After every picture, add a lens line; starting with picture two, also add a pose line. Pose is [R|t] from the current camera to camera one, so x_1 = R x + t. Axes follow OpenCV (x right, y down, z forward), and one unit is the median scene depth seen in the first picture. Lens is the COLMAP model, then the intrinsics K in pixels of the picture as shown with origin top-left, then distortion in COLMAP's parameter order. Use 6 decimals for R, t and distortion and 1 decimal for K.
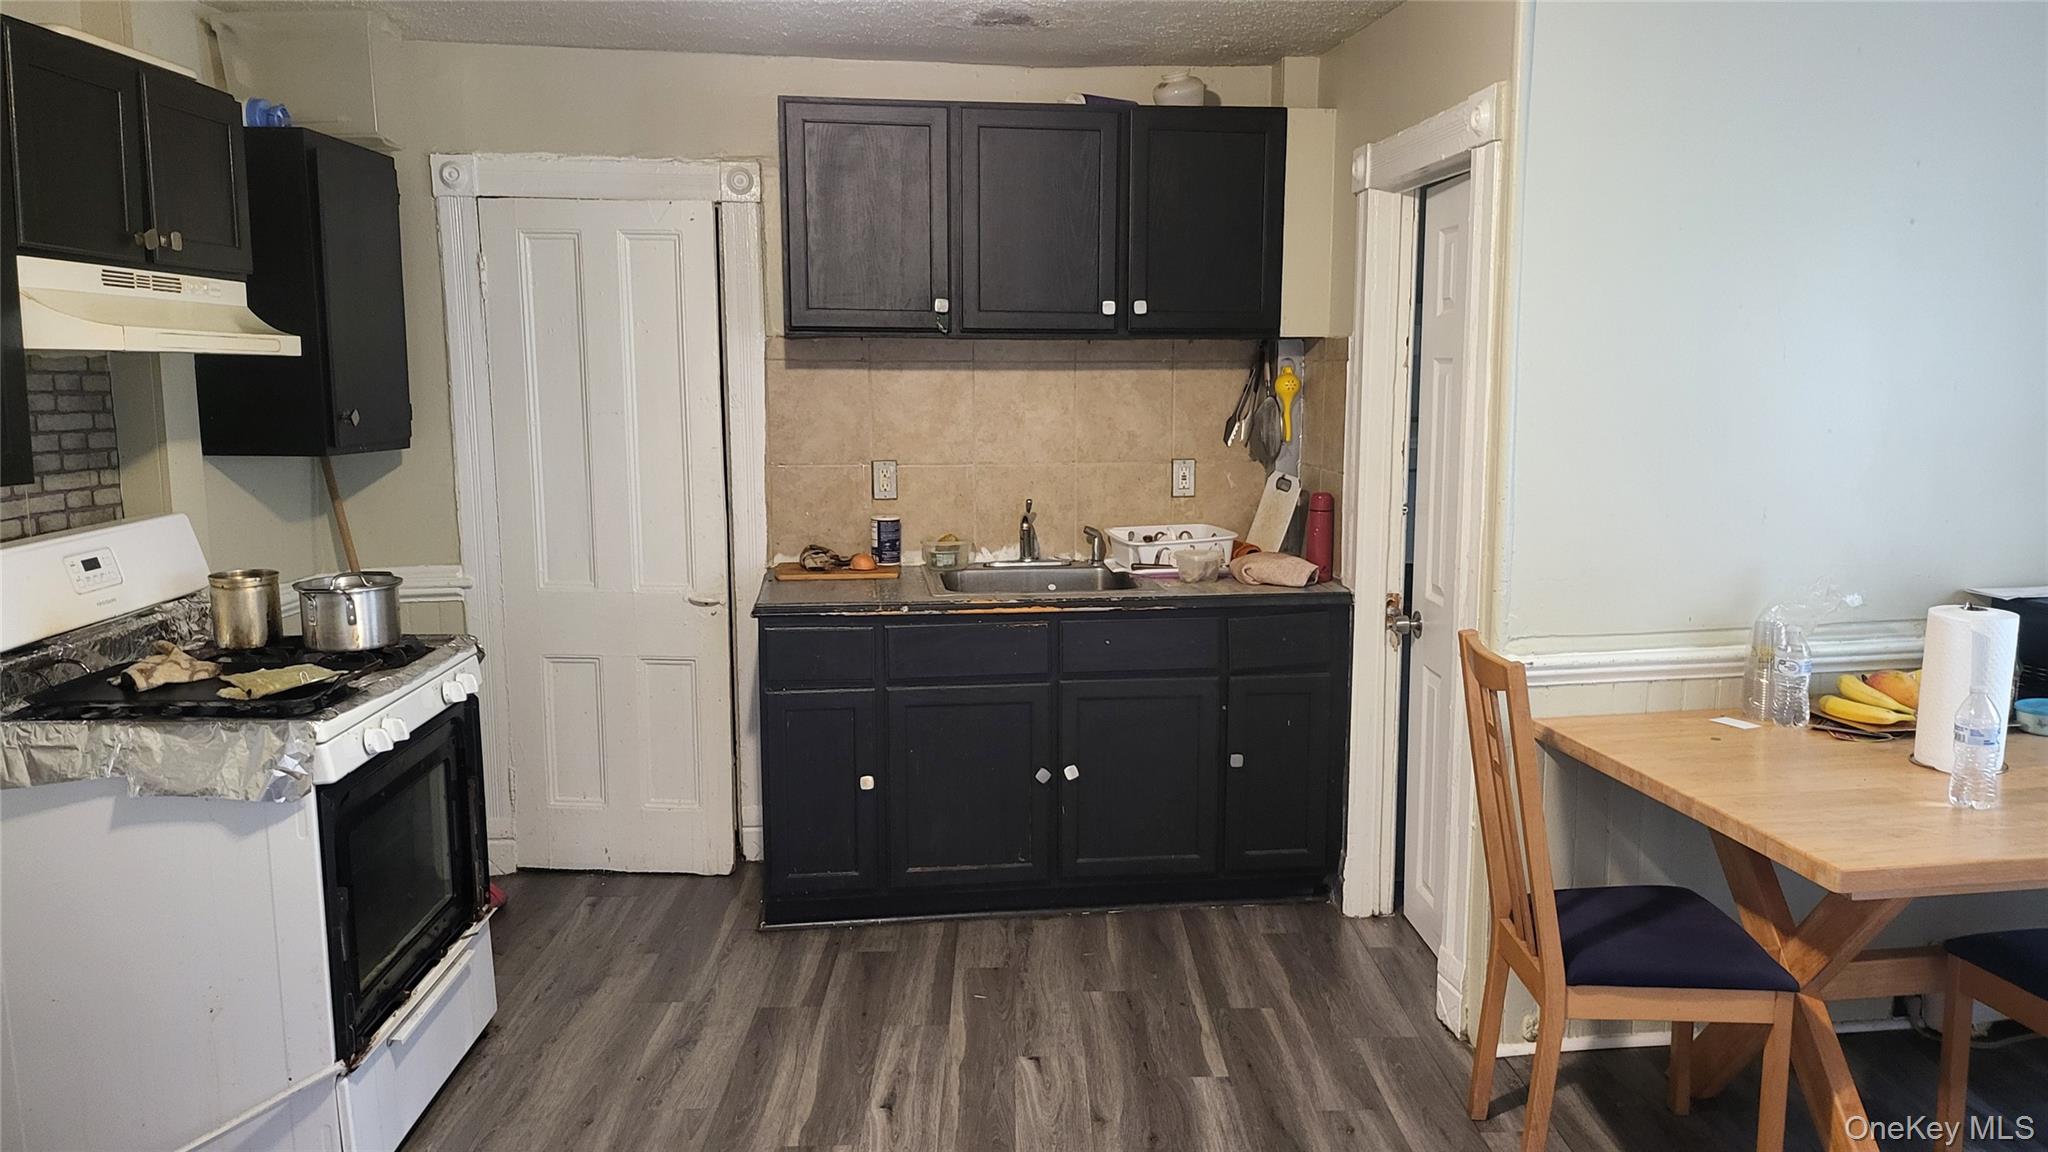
lens RADIAL K [[1586.5, 0, 1046.2], [0, 1586.5, 579.4], [0, 0, 1]] dist [0.086188, -0.097607]
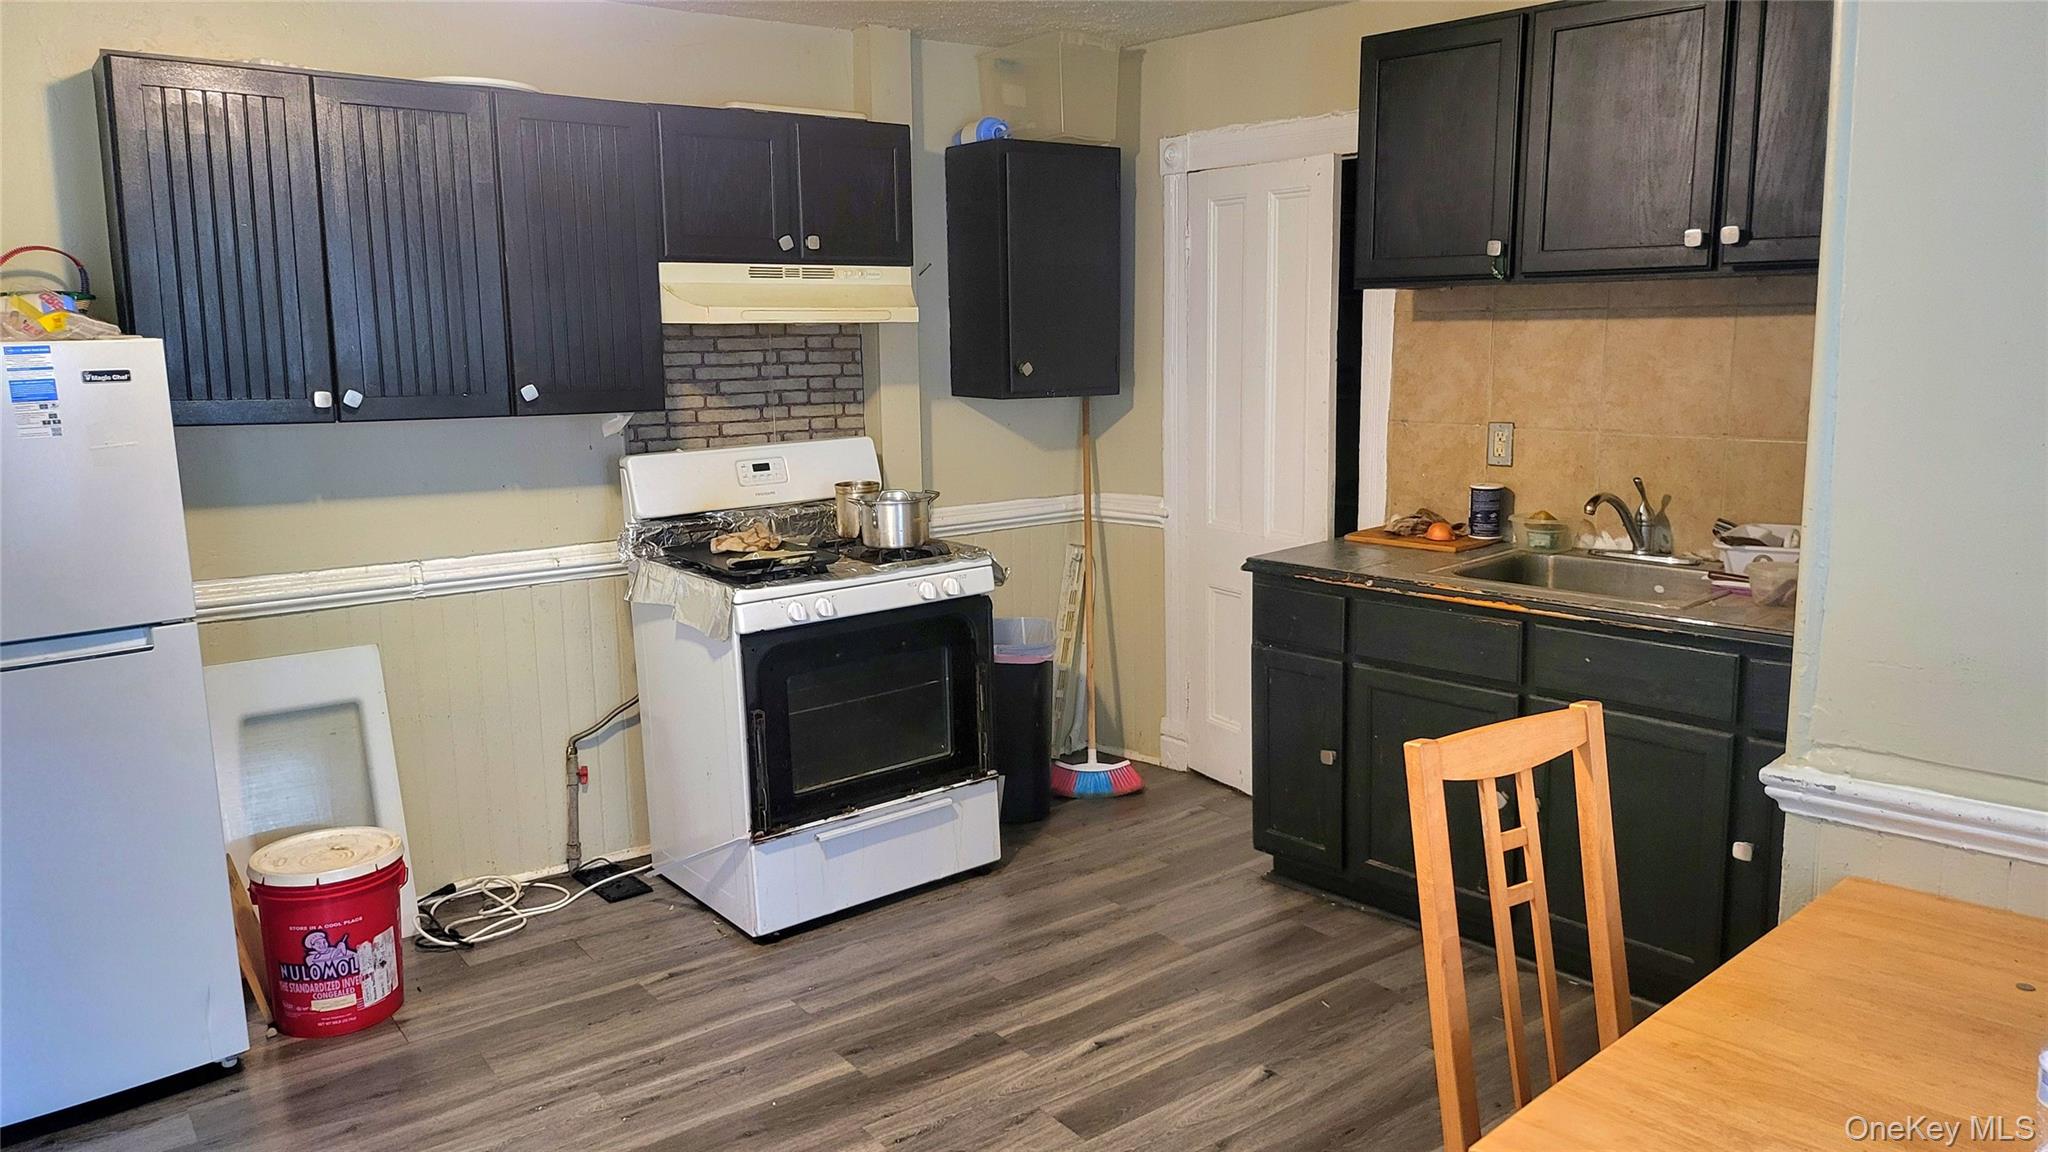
lens RADIAL K [[1586.5, 0, 1046.2], [0, 1586.5, 579.4], [0, 0, 1]] dist [0.086188, -0.097607]
pose [[0.517274, 0.131430, -0.845668, 0.601556], [-0.095104, 0.990845, 0.095819, -0.054812], [0.850519, 0.030862, 0.525038, 0.349412]]
